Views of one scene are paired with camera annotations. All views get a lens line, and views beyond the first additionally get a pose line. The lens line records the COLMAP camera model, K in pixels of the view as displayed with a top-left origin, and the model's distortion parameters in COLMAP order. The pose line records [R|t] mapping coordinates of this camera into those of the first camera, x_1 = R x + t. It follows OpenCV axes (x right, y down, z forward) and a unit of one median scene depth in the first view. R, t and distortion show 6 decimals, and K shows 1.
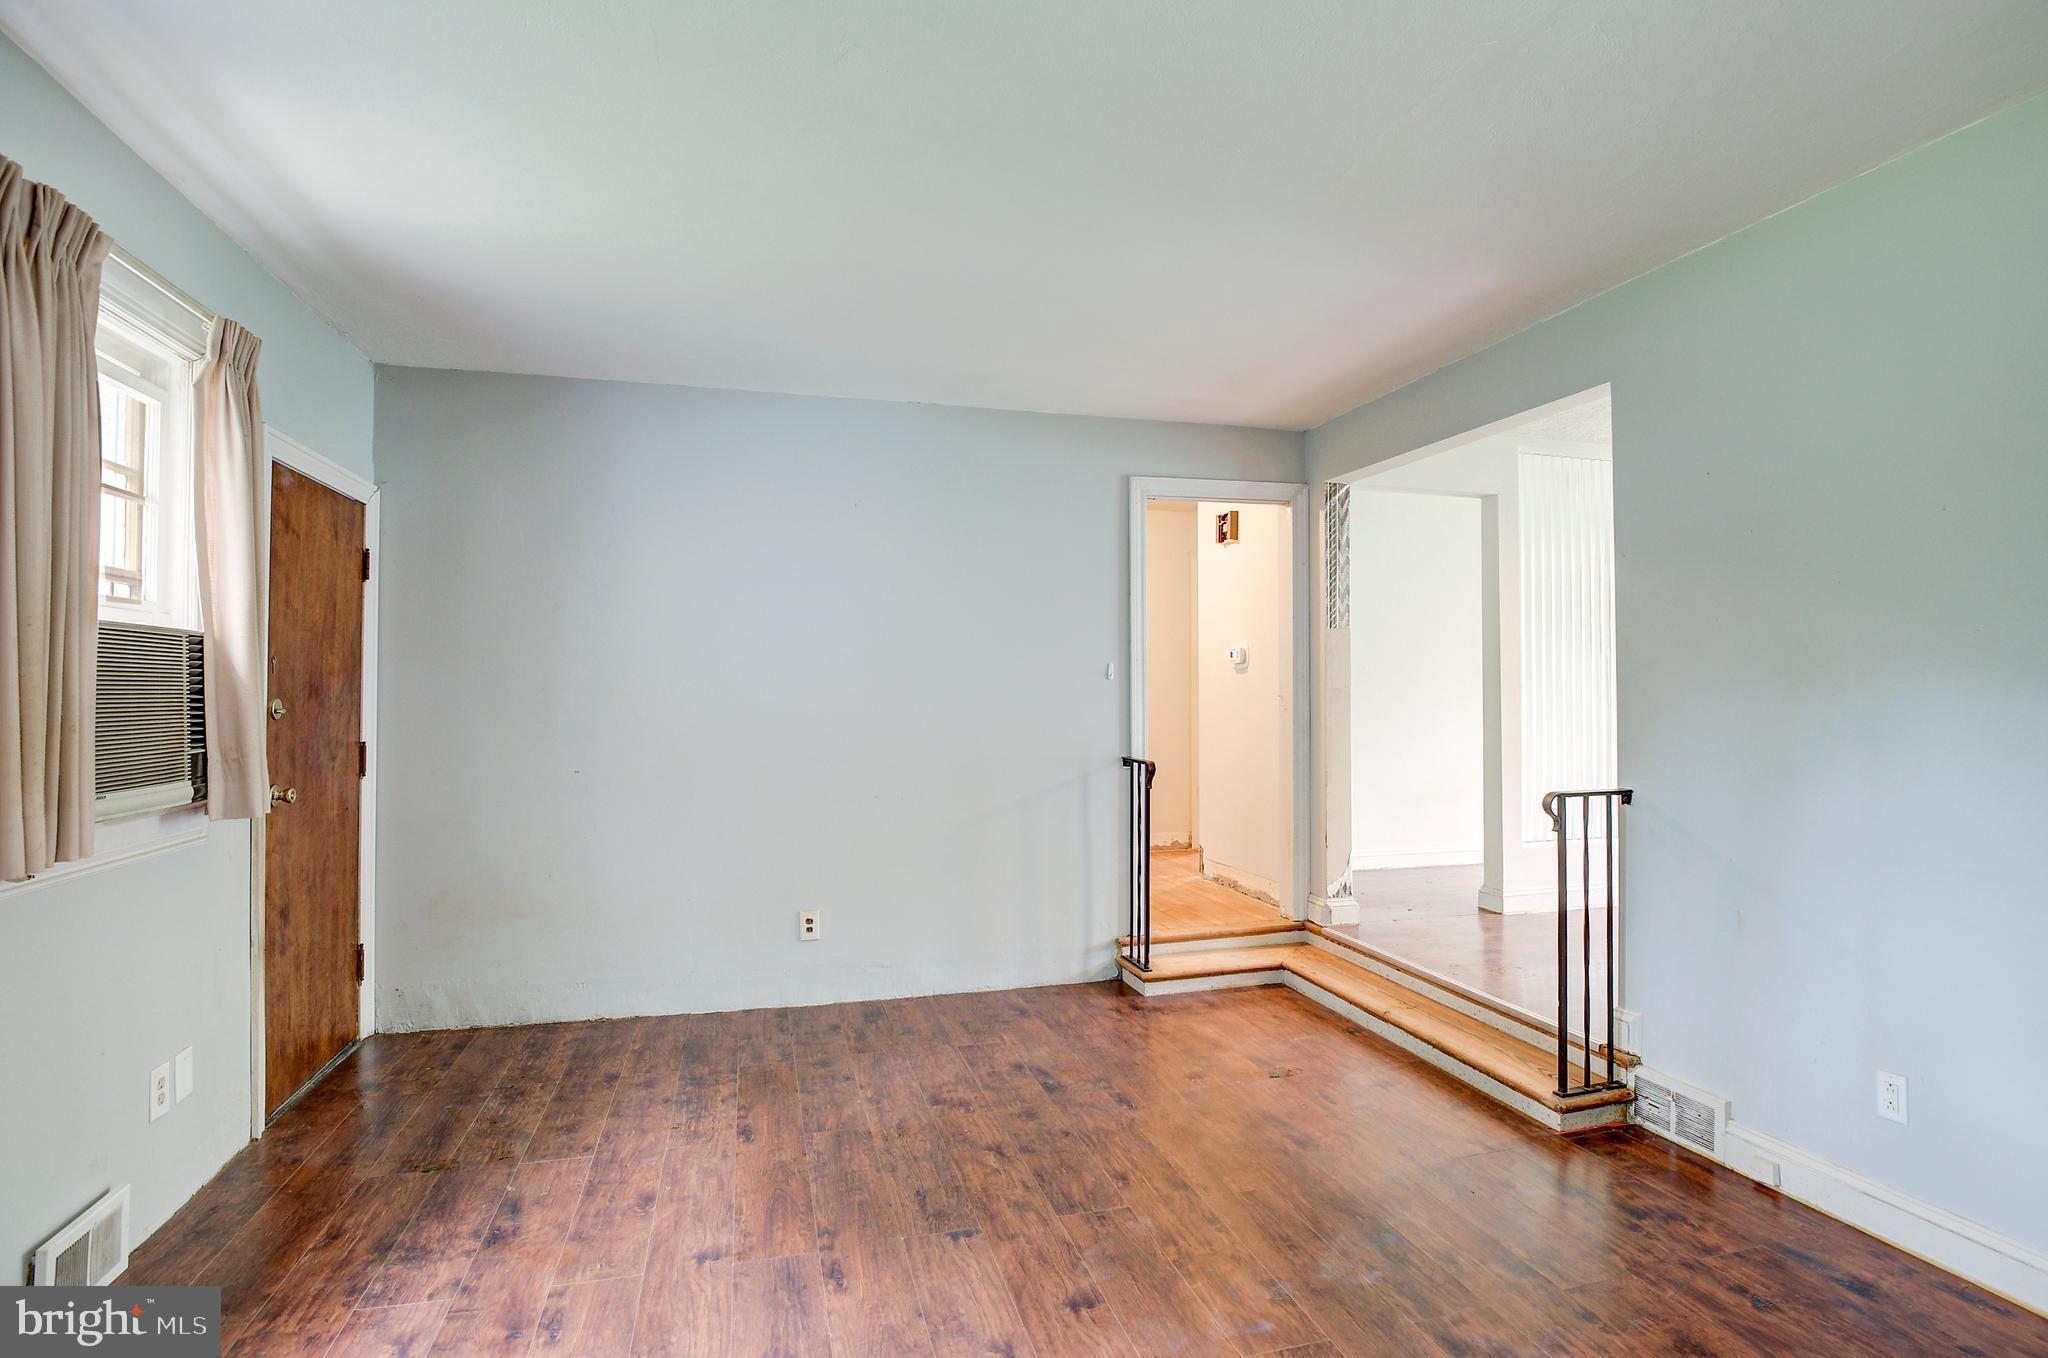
lens RADIAL K [[1011.8, 0, 1024.0], [0, 1011.8, 679.0], [0, 0, 1]] dist [-0.026926, -0.001153]
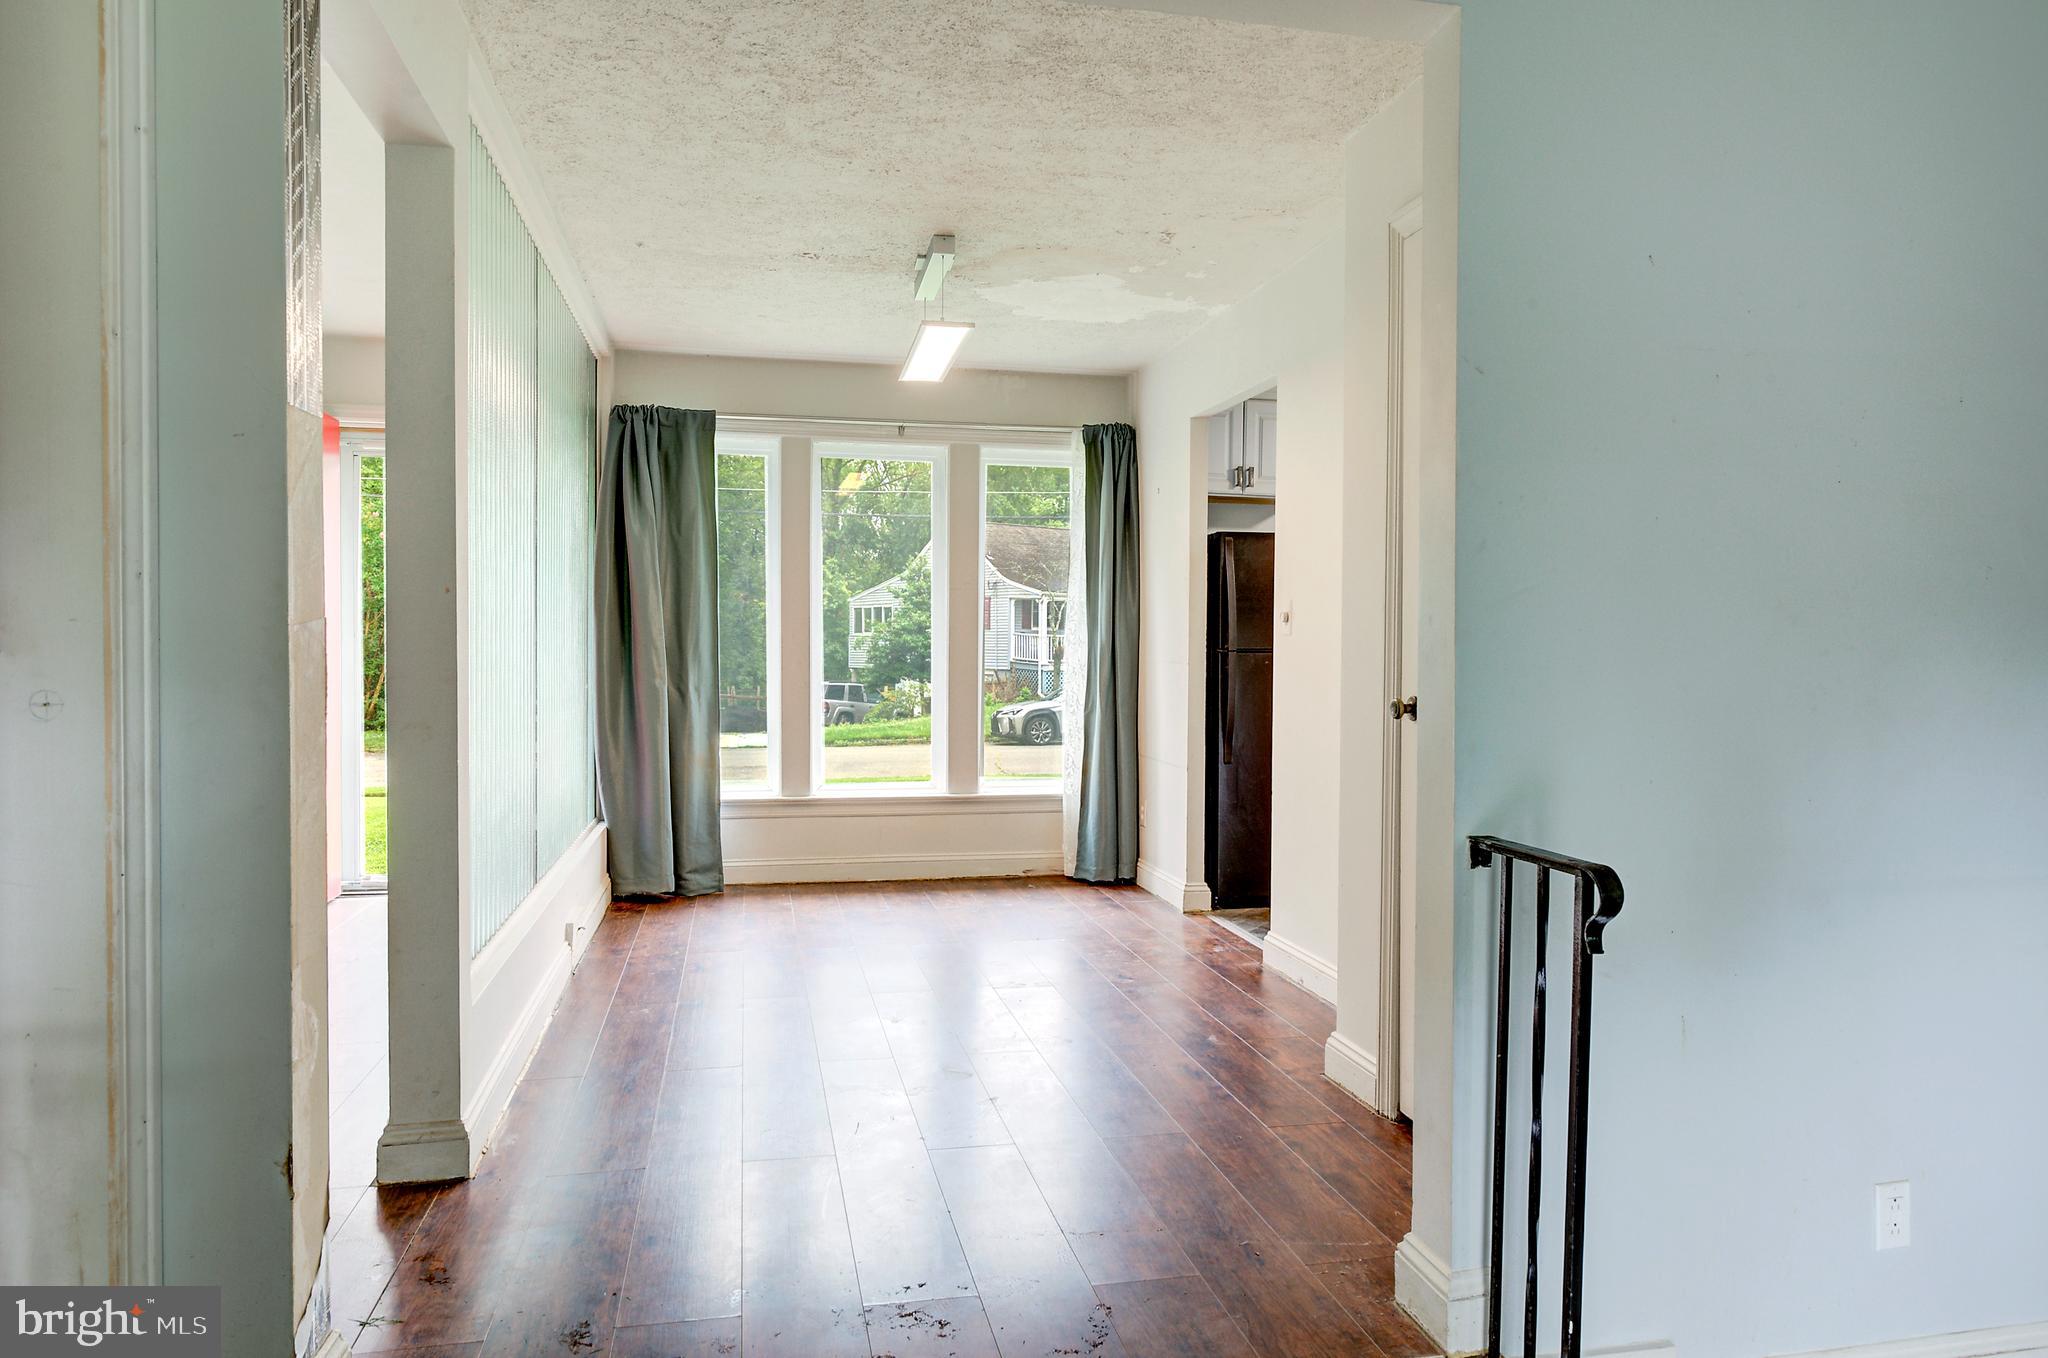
lens RADIAL K [[1293.2, 0, 1024.0], [0, 1293.2, 679.0], [0, 0, 1]] dist [-0.000205, 0.001635]
pose [[0.052757, -0.023331, 0.998335, -0.041228], [-0.018188, 0.999539, 0.024320, 0.012522], [-0.998442, -0.019440, 0.052309, 0.800126]]
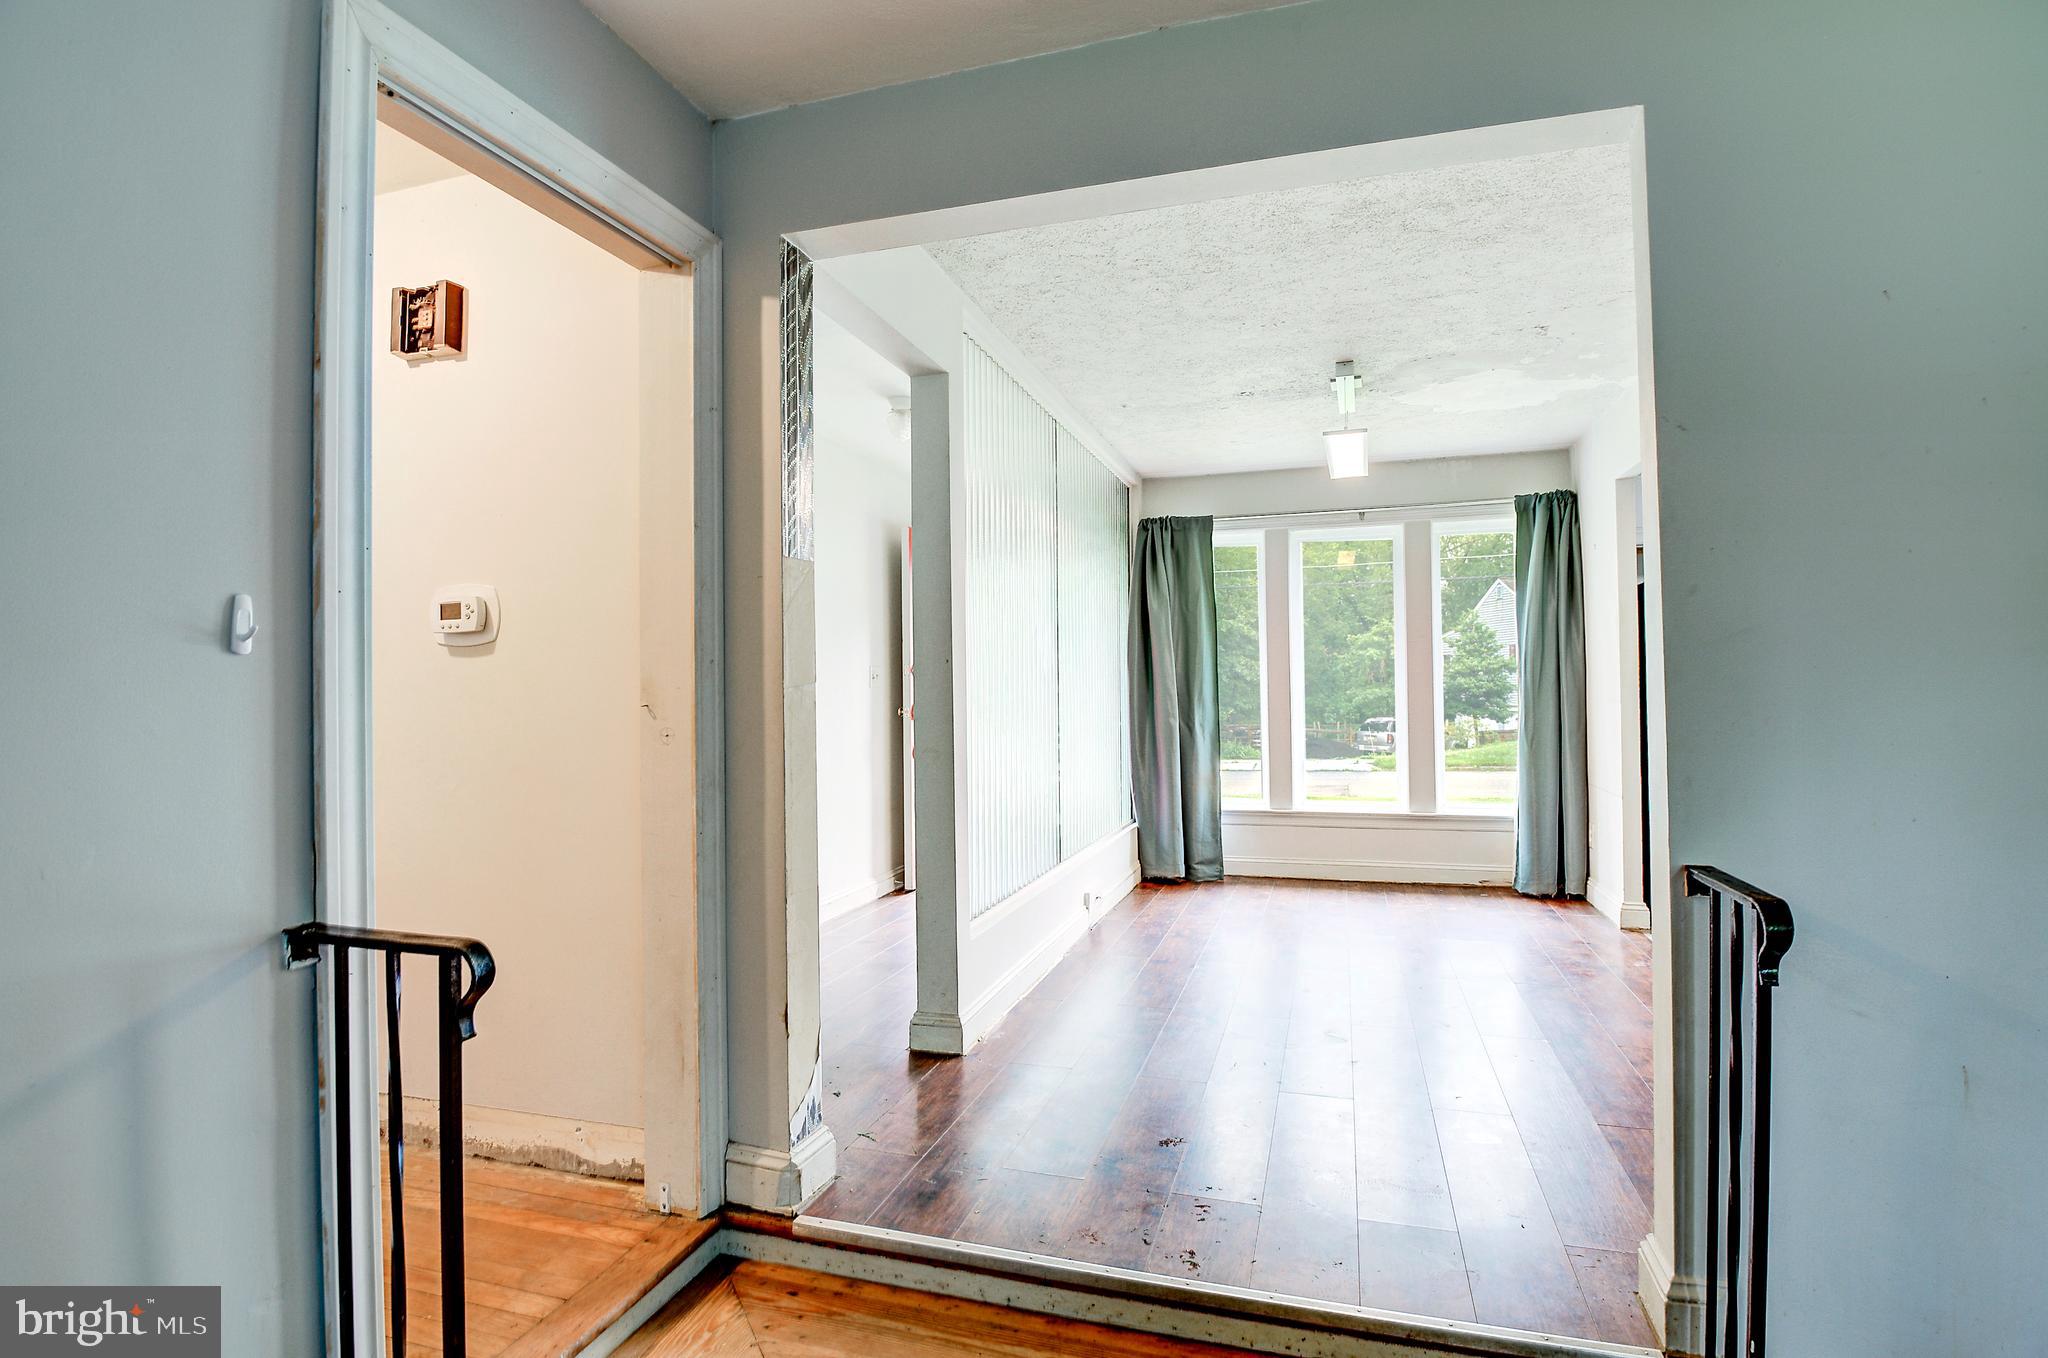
lens RADIAL K [[1011.8, 0, 1024.0], [0, 1011.8, 679.0], [0, 0, 1]] dist [-0.026926, -0.001153]
pose [[0.540041, 0.006045, 0.841617, -0.025233], [0.001485, 0.999966, -0.008136, 0.009758], [-0.841637, 0.005643, 0.540013, 0.678493]]
